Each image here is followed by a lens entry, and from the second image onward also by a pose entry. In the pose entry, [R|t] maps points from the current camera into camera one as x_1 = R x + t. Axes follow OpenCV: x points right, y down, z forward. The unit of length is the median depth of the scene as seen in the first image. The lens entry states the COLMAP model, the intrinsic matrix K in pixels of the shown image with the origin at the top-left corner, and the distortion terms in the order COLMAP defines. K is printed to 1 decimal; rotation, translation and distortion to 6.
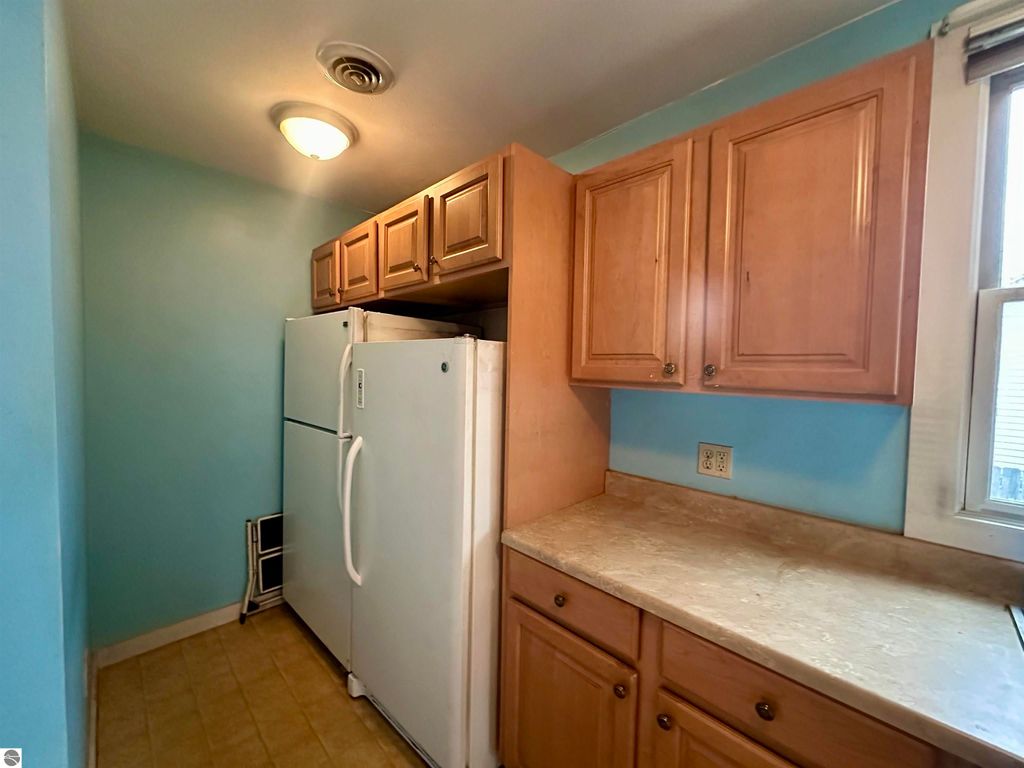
lens RADIAL K [[406.4, 0, 512.0], [0, 406.4, 382.5], [0, 0, 1]] dist [-0.003003, -0.000174]
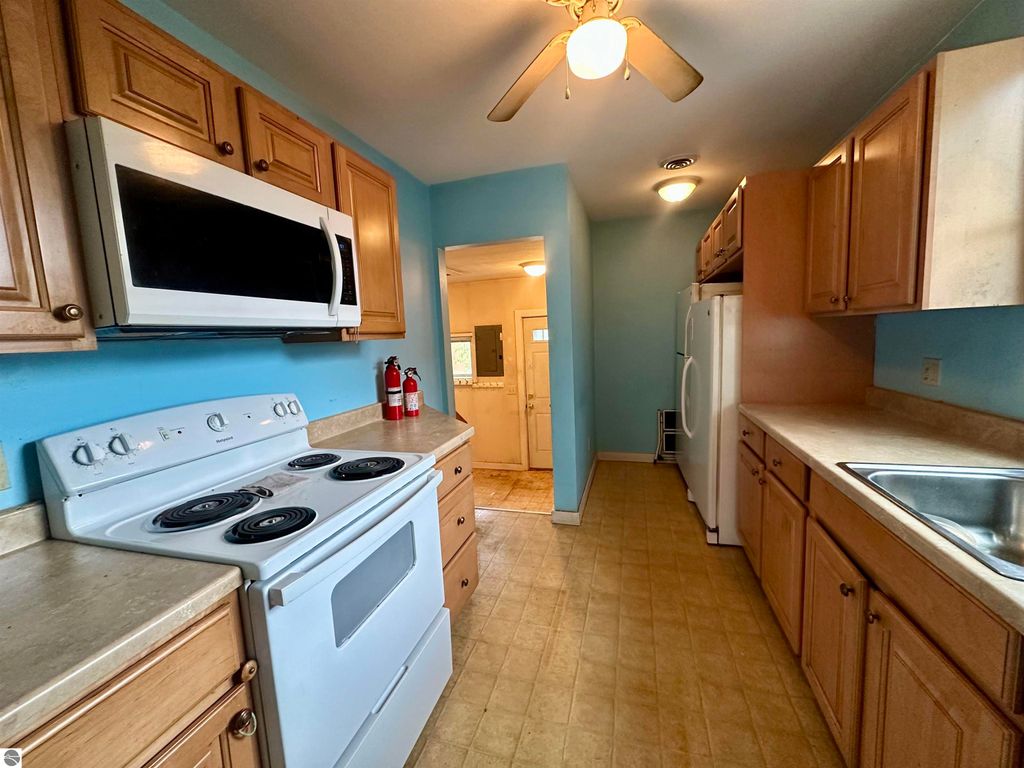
lens RADIAL K [[406.4, 0, 512.0], [0, 406.4, 382.5], [0, 0, 1]] dist [-0.003003, -0.000174]
pose [[0.473552, 0.060765, -0.878667, 0.816823], [0.018578, 0.996706, 0.078941, 0.090720], [0.880570, -0.053707, 0.470863, -0.541046]]
